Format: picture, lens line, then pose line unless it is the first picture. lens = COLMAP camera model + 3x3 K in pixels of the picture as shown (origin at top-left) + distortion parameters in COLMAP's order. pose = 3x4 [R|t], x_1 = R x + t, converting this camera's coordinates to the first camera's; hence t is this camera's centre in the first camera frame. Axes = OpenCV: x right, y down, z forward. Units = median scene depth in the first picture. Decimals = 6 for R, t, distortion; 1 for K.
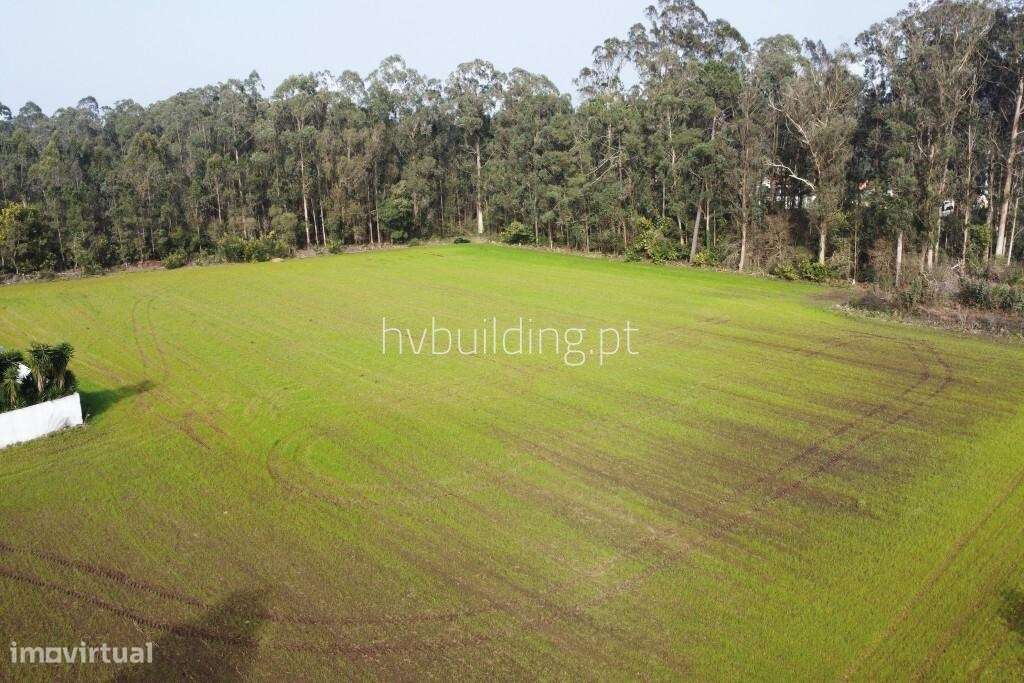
lens RADIAL K [[829.0, 0, 505.3], [0, 829.0, 318.5], [0, 0, 1]] dist [-0.040342, -0.011292]
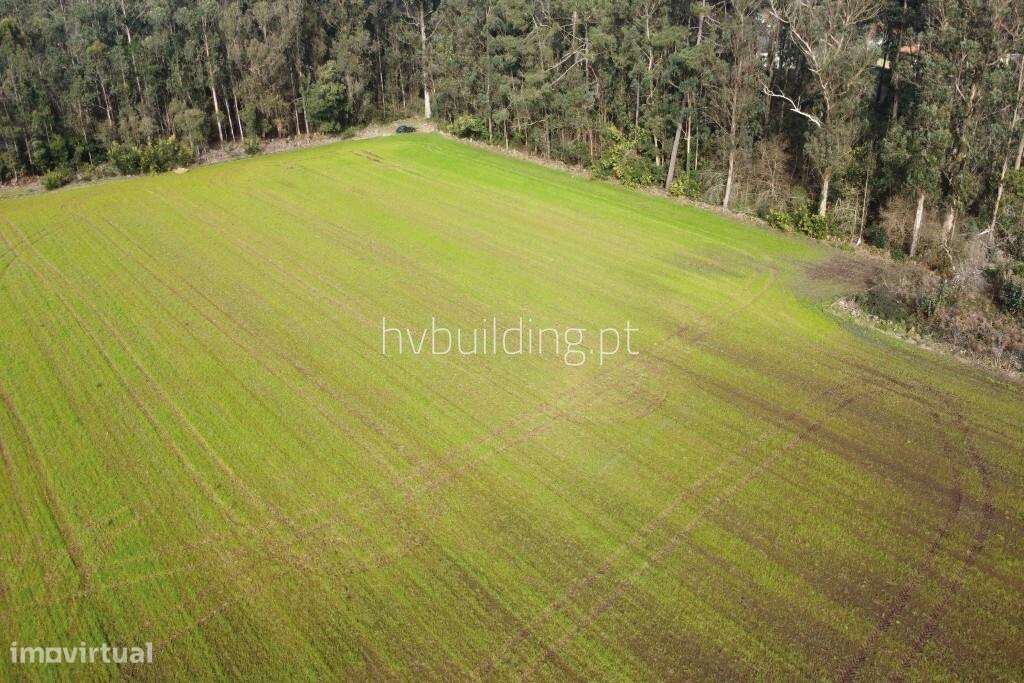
lens RADIAL K [[841.8, 0, 510.3], [0, 841.8, 298.0], [0, 0, 1]] dist [-0.034543, -0.013176]
pose [[0.999626, -0.008326, 0.026059, 0.036785], [0.002567, 0.976907, 0.213650, -0.125566], [-0.027236, -0.213503, 0.976563, 0.129305]]
